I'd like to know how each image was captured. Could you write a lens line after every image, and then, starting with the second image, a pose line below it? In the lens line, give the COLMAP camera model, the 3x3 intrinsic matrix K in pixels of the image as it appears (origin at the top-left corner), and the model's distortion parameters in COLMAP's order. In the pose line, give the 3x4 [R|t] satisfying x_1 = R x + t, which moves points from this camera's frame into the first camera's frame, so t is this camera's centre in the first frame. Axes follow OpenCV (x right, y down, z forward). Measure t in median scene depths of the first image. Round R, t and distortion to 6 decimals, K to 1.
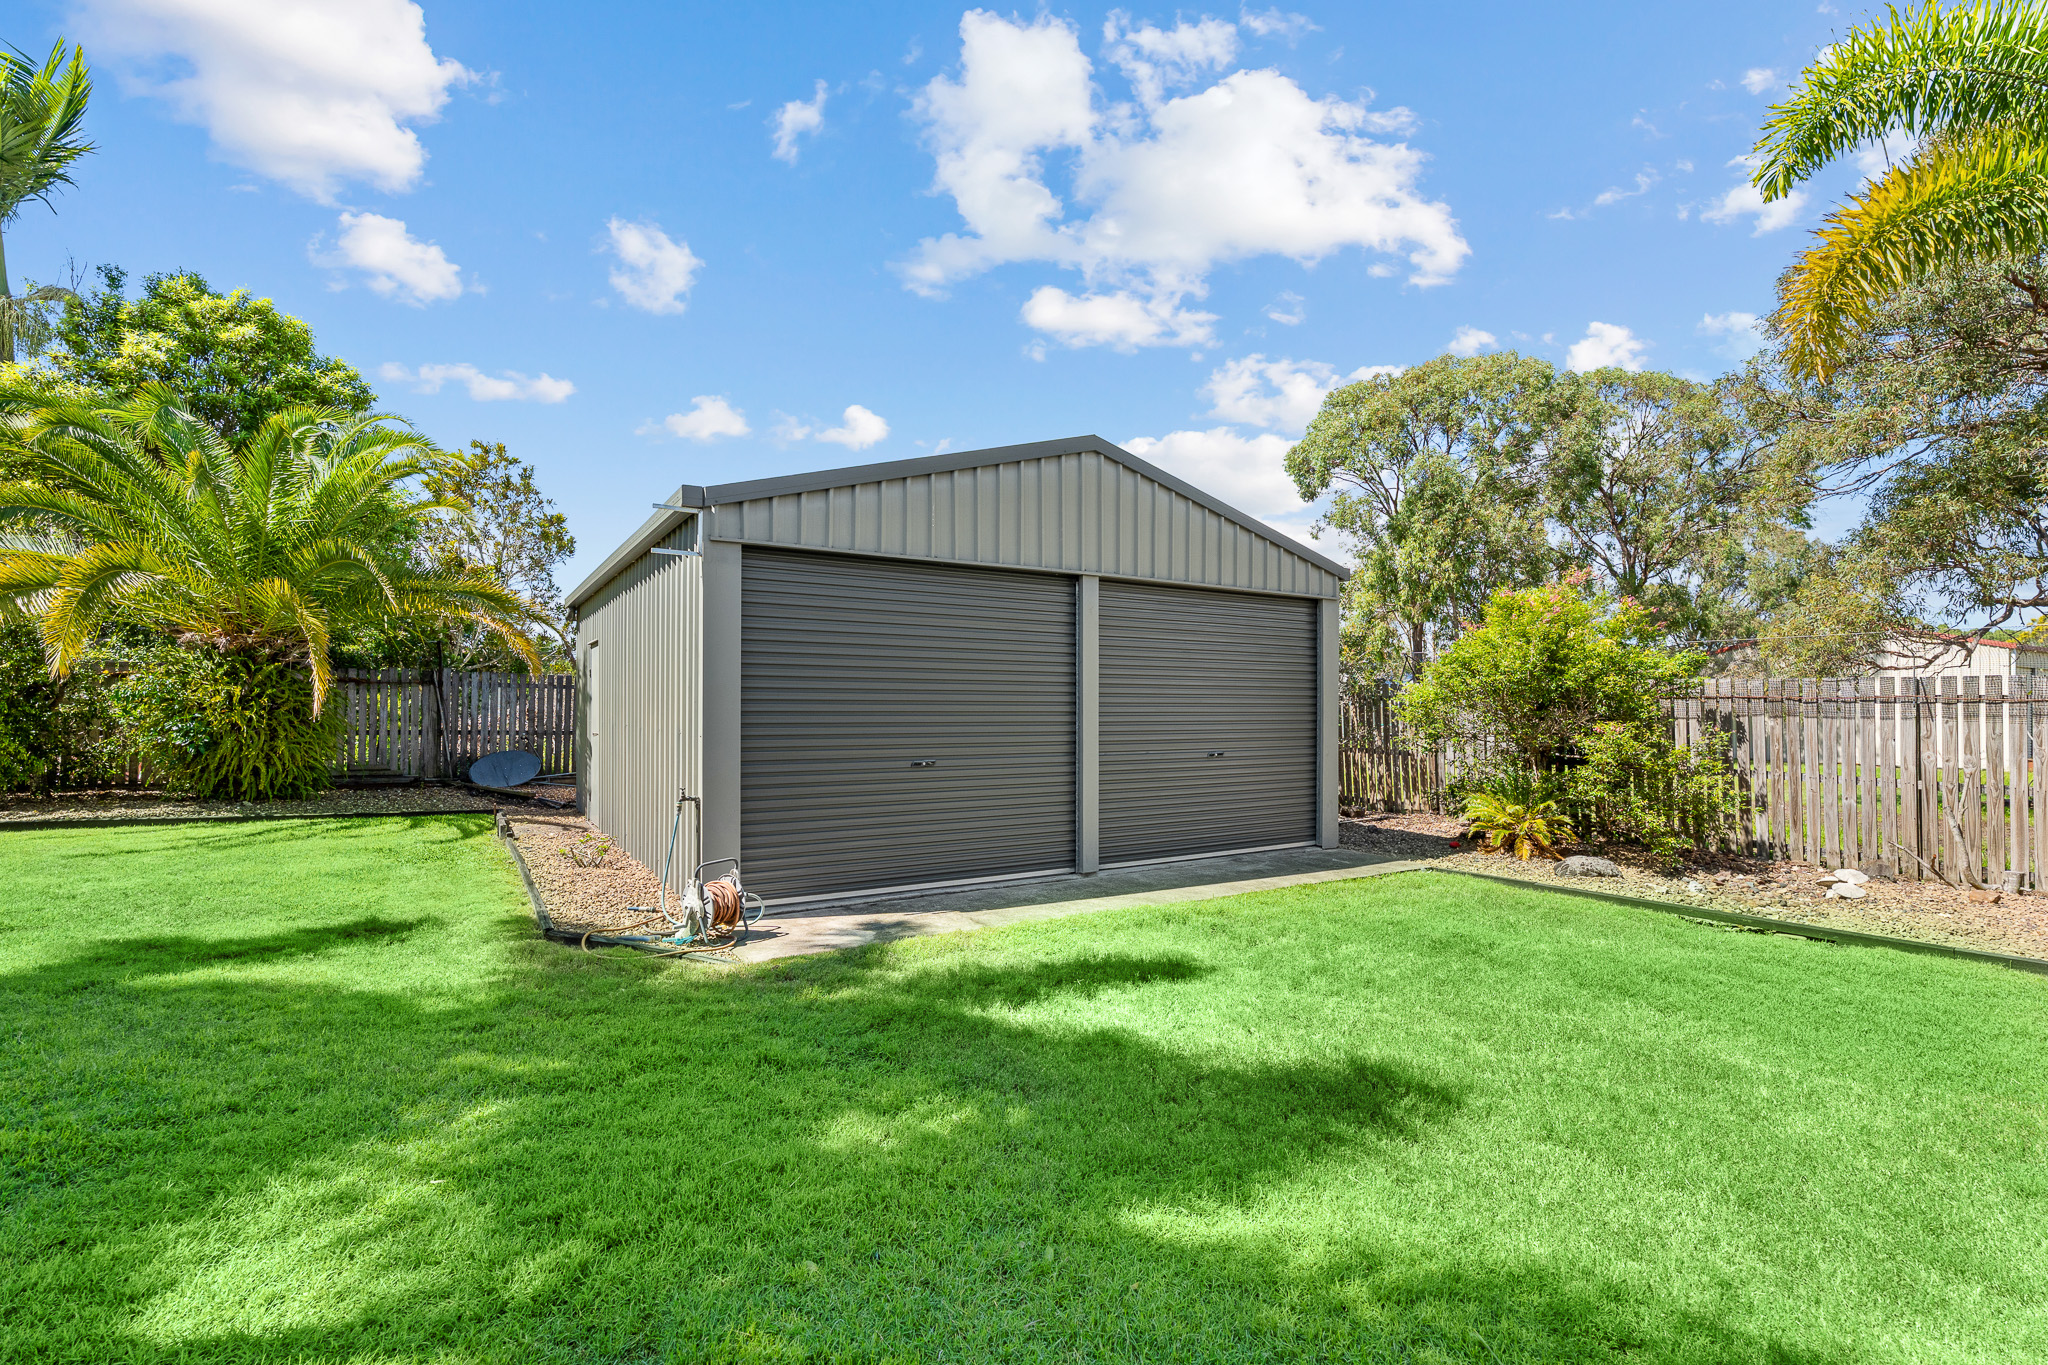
lens RADIAL K [[917.0, 0, 1024.6], [0, 917.0, 681.7], [0, 0, 1]] dist [-0.000087, -0.000079]
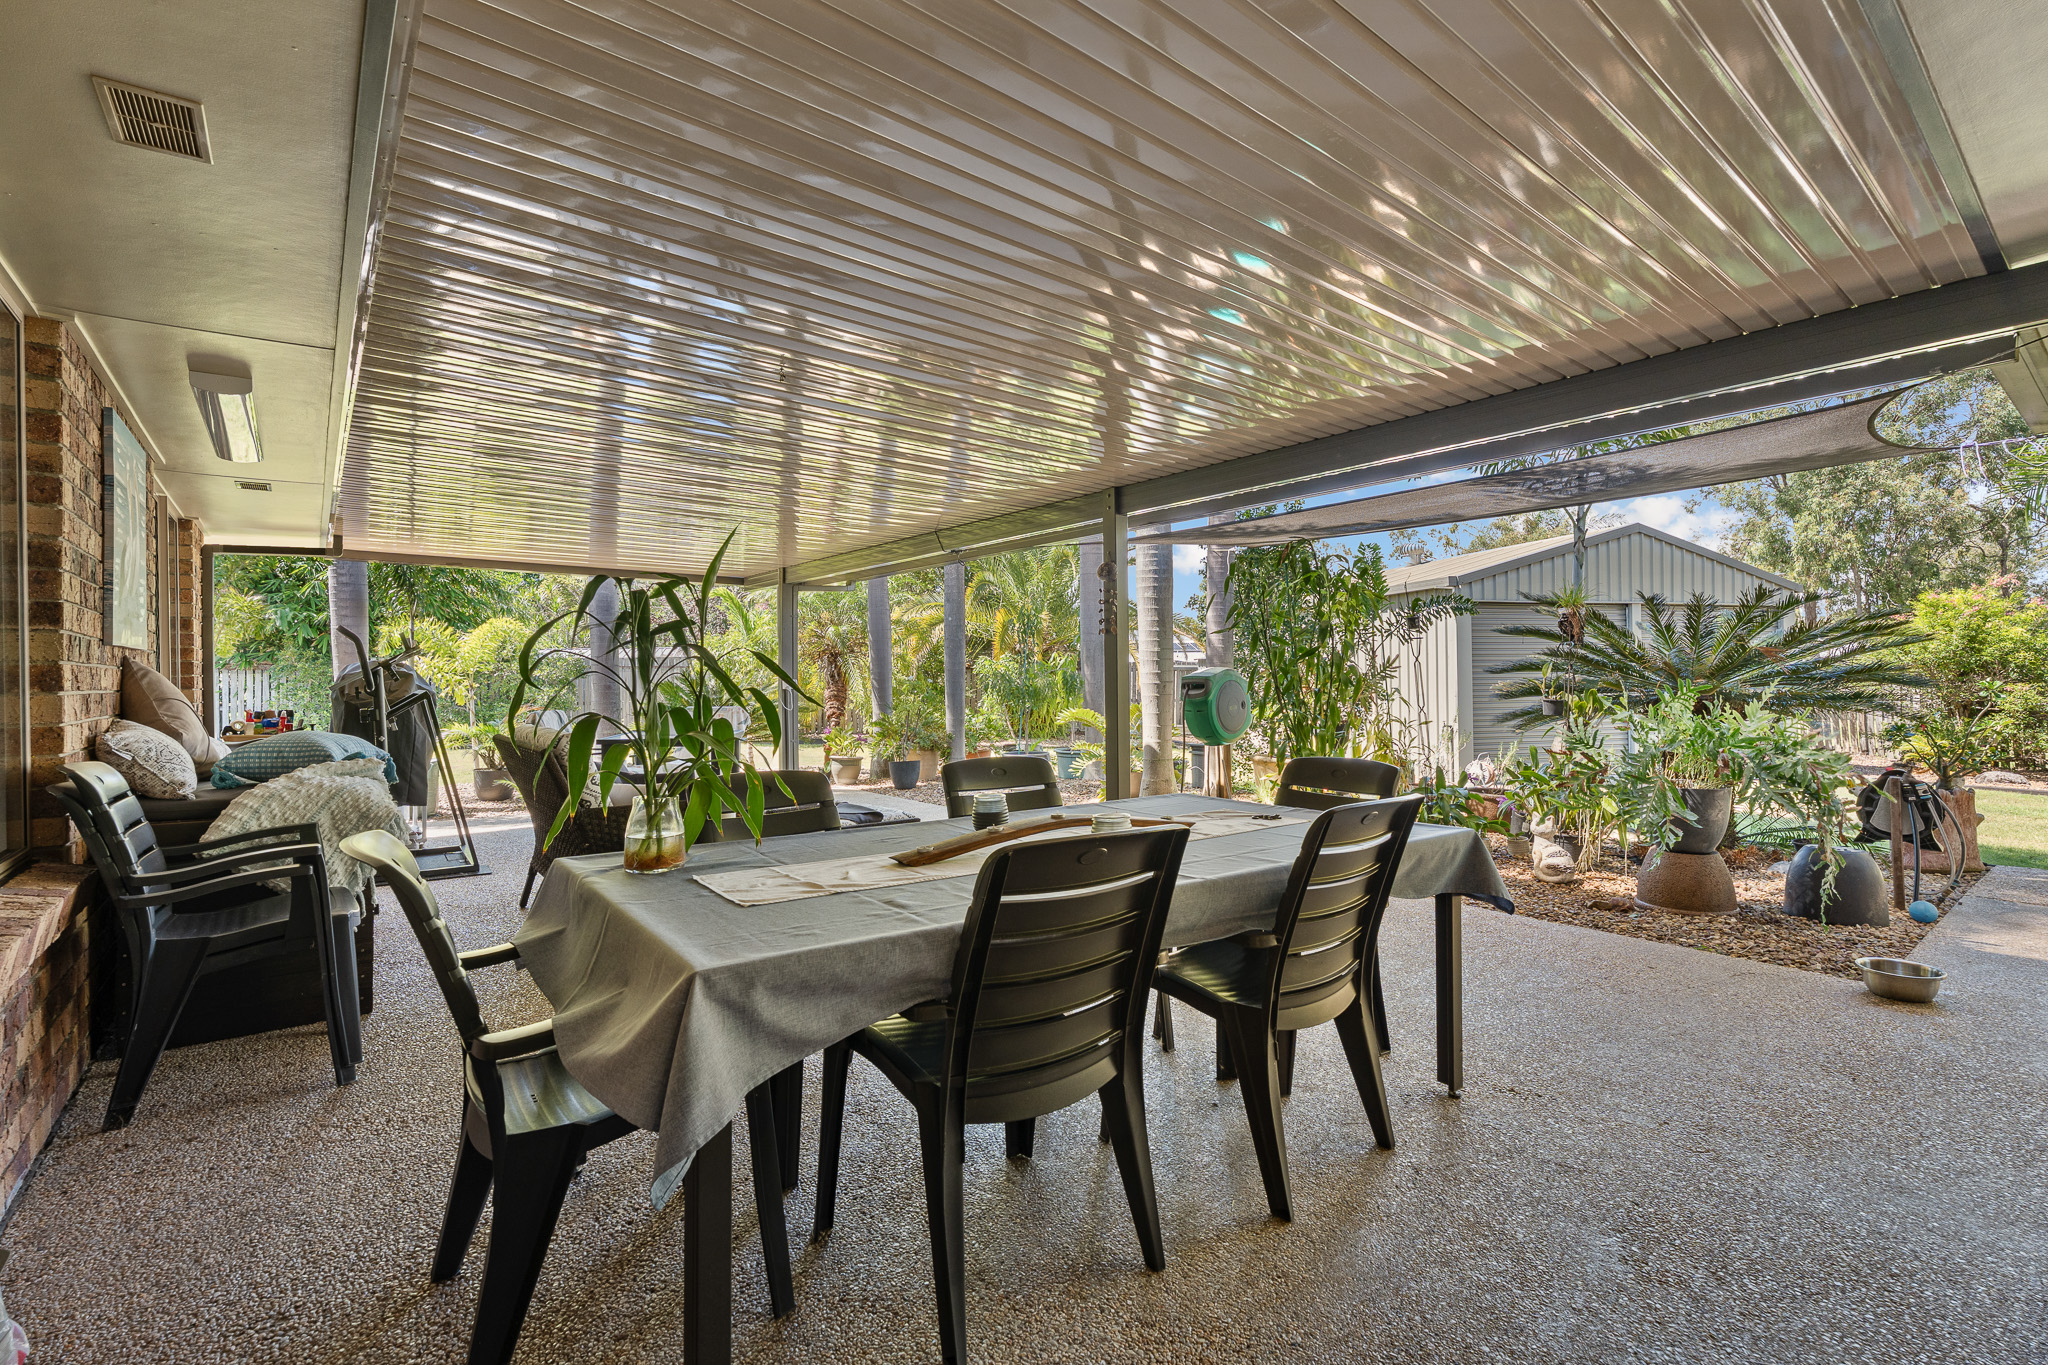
lens RADIAL K [[917.0, 0, 1021.1], [0, 917.0, 686.2], [0, 0, 1]] dist [-0.000087, -0.000079]
pose [[0.959747, -0.020950, -0.280084, -0.555032], [0.029515, 0.999216, 0.026397, -0.042782], [0.279311, -0.033601, 0.959613, -0.973594]]
